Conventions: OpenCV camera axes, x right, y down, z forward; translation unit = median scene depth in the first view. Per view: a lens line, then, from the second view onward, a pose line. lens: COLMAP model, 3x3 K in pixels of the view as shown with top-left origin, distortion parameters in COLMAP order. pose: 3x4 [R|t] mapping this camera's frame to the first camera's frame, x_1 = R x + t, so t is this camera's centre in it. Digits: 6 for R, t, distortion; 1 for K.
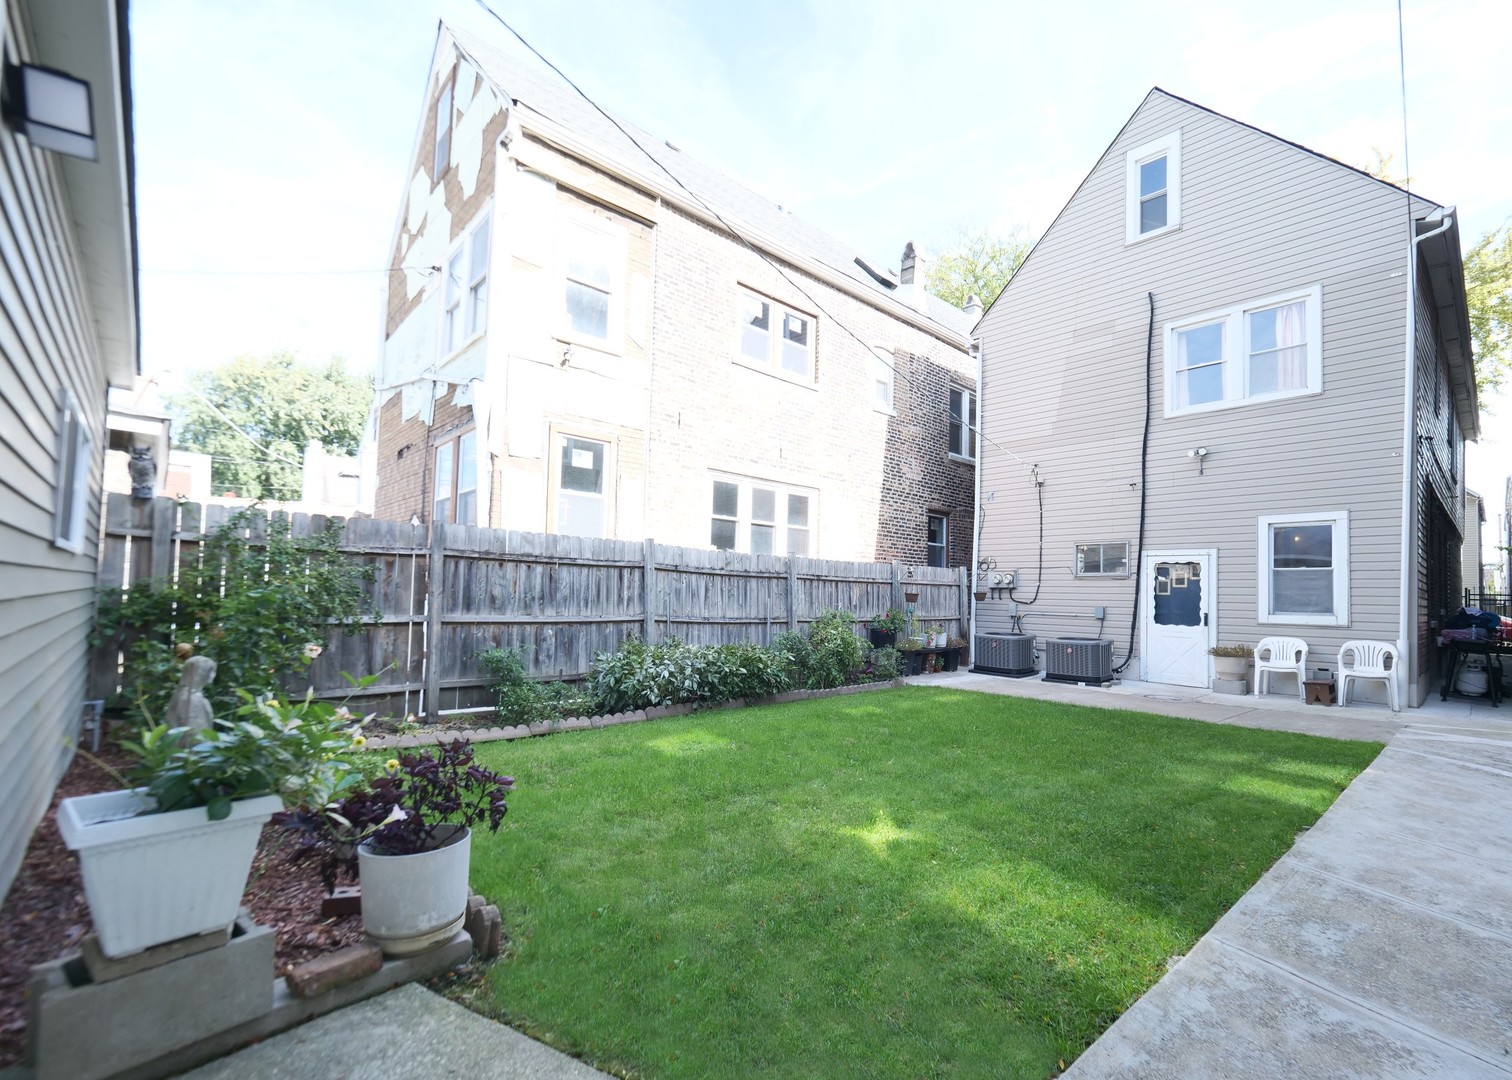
lens RADIAL K [[666.2, 0, 763.6], [0, 666.2, 569.9], [0, 0, 1]] dist [-0.003673, -0.000126]
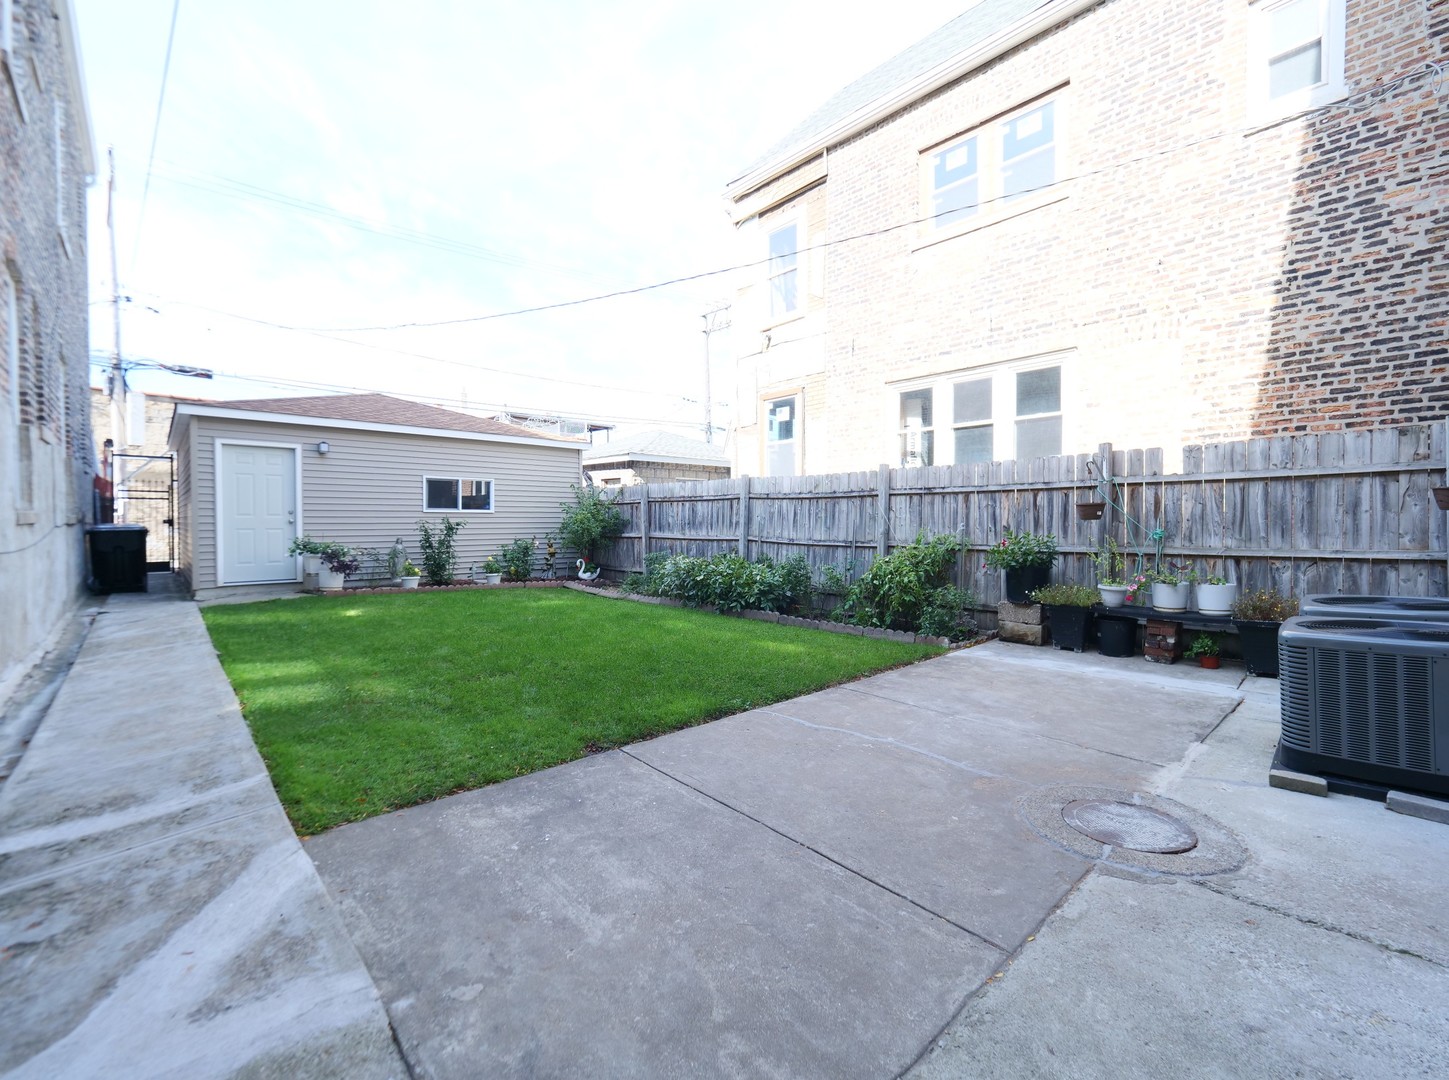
lens RADIAL K [[619.8, 0, 726.4], [0, 619.8, 532.9], [0, 0, 1]] dist [-0.002263, -0.002296]
pose [[0.007797, -0.005339, -0.999955, 0.918686], [0.042218, 0.999096, -0.005006, 0.062227], [0.999078, -0.042177, 0.008015, 0.884629]]
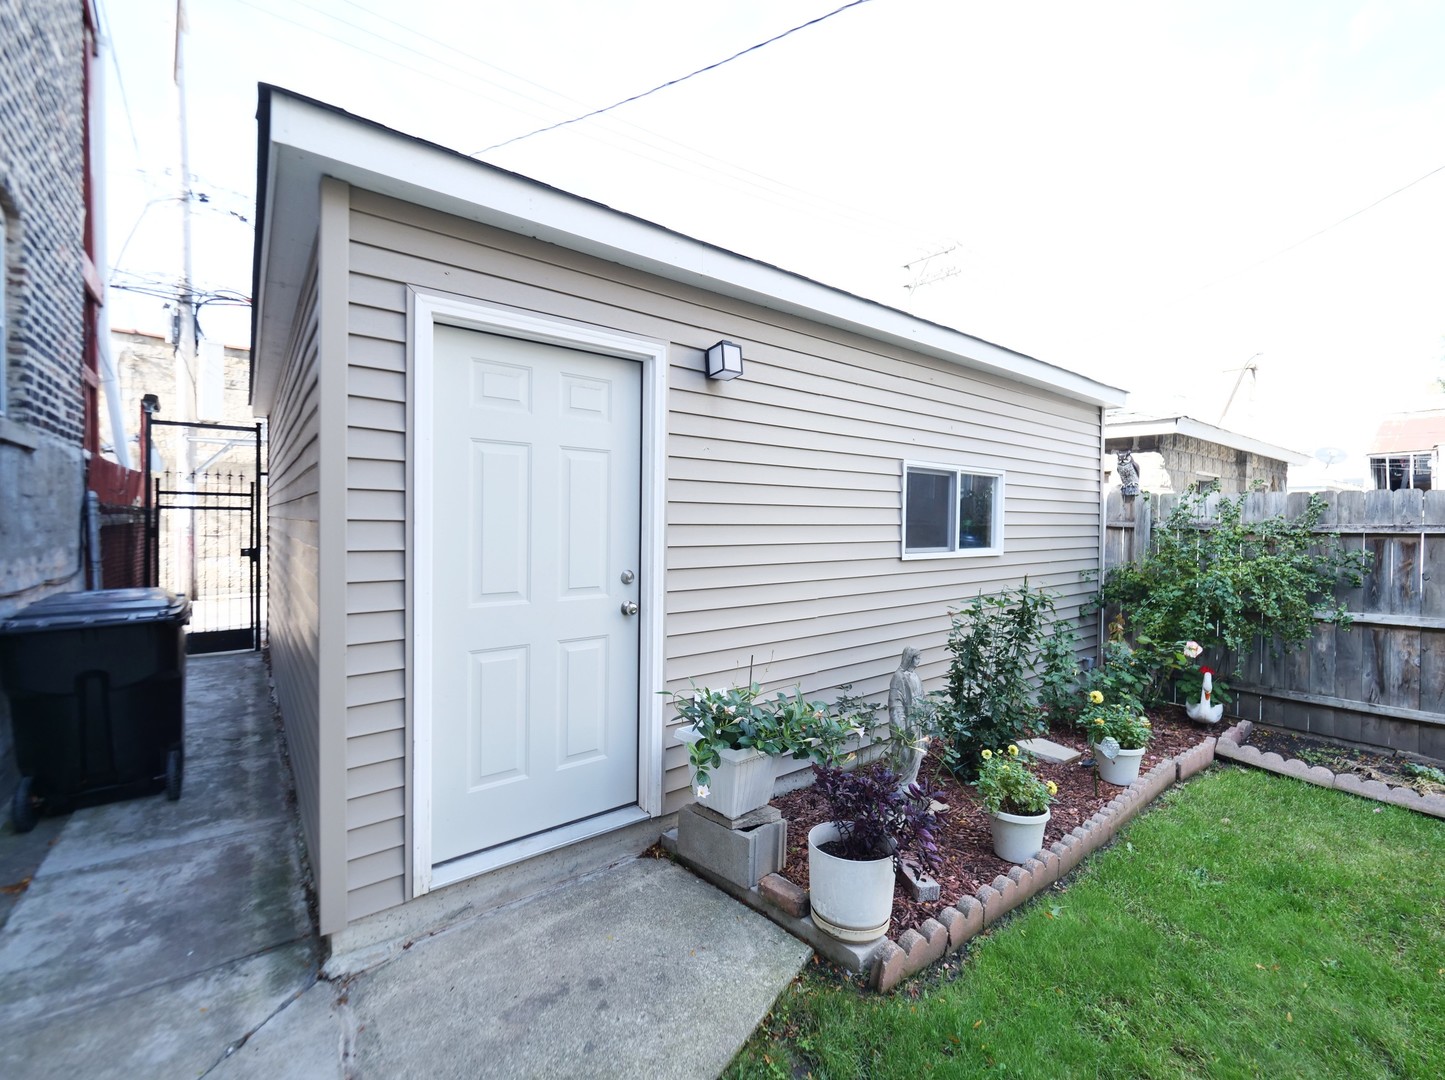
lens RADIAL K [[618.1, 0, 724.3], [0, 618.1, 526.4], [0, 0, 1]] dist [-0.002263, -0.002296]
pose [[-0.082454, -0.014193, -0.996494, 0.135574], [0.030087, 0.999407, -0.016724, -0.031307], [0.996141, -0.031360, -0.081978, 0.204564]]
